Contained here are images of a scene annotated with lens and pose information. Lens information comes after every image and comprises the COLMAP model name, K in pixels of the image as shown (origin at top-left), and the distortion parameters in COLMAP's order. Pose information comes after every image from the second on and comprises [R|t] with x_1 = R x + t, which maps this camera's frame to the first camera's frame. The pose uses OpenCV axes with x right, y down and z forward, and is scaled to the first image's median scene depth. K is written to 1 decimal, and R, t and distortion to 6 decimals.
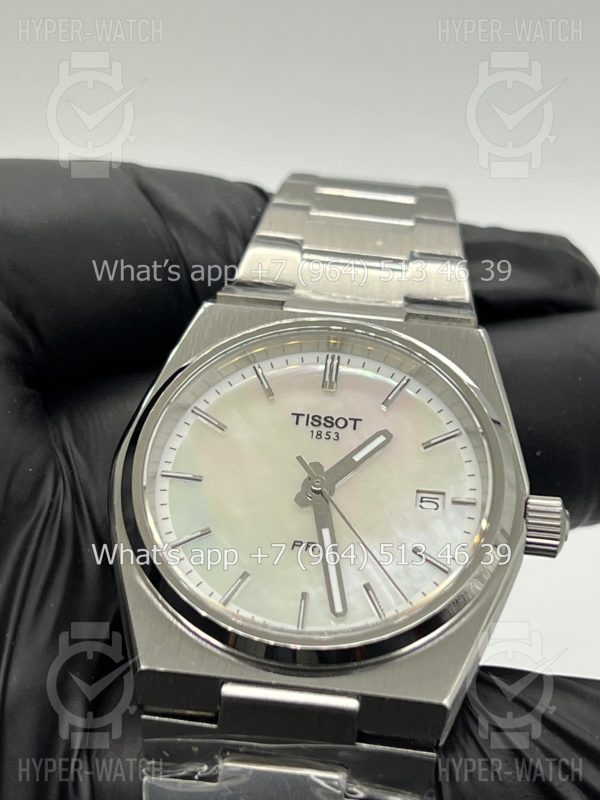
lens RADIAL K [[1869.0, 0, 298.9], [0, 1869.0, 405.2], [0, 0, 1]] dist [0.293381, 0.000000]
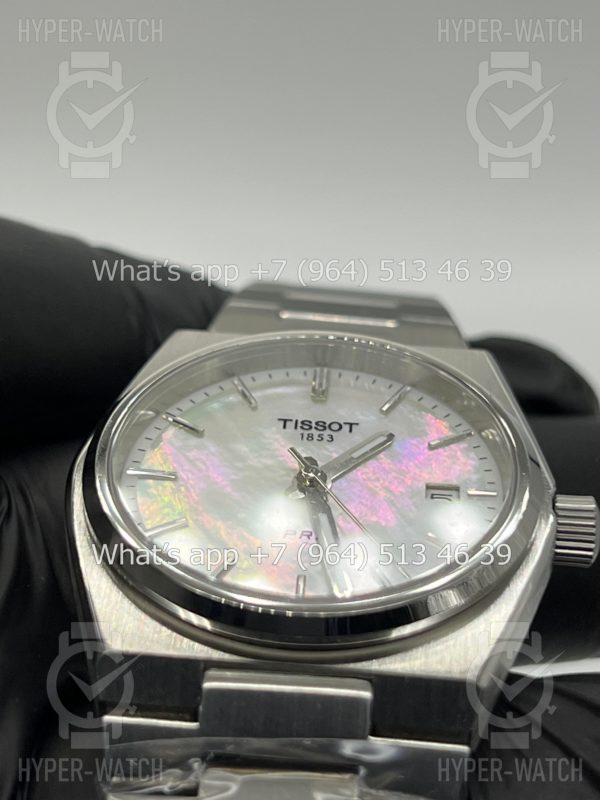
lens RADIAL K [[1869.0, 0, 295.2], [0, 1869.0, 397.6], [0, 0, 1]] dist [0.293381, 0.000000]
pose [[0.999066, -0.001822, 0.043173, -0.033624], [0.016716, 0.937621, -0.347256, 0.299995], [-0.039848, 0.347653, 0.936776, 0.179670]]
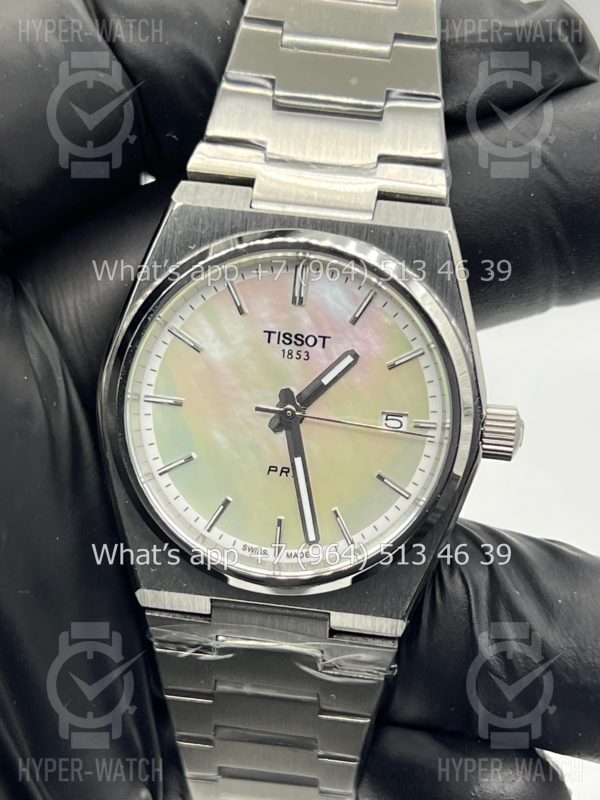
lens RADIAL K [[1869.0, 0, 299.1], [0, 1869.0, 433.0], [0, 0, 1]] dist [0.293381, 0.000000]
pose [[0.997382, -0.017448, -0.070183, 0.088759], [0.055507, 0.806777, 0.588243, -0.565776], [0.046358, -0.590599, 0.805633, 0.127228]]
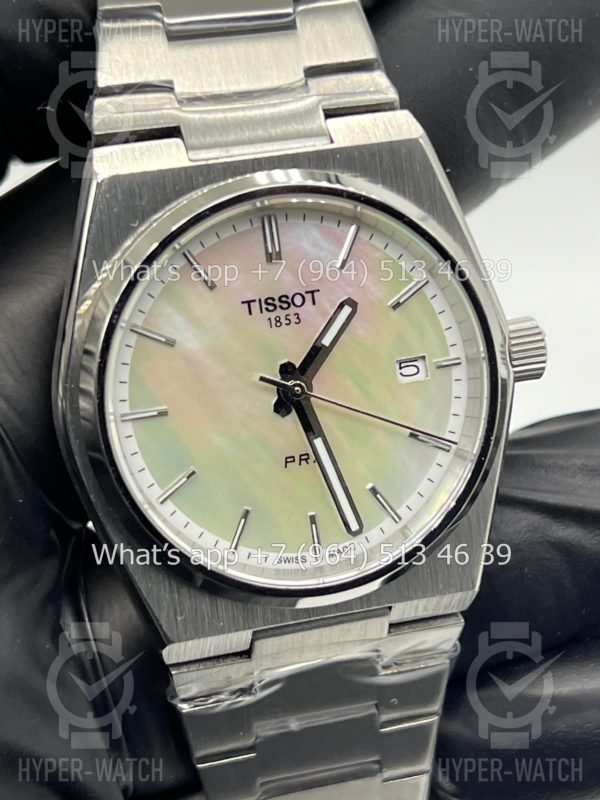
lens RADIAL K [[1869.0, 0, 303.7], [0, 1869.0, 398.2], [0, 0, 1]] dist [0.293381, 0.000000]
pose [[0.936665, -0.275181, 0.216643, -0.177973], [0.089137, 0.785518, 0.612385, -0.492324], [-0.338694, -0.554289, 0.760296, 0.307690]]
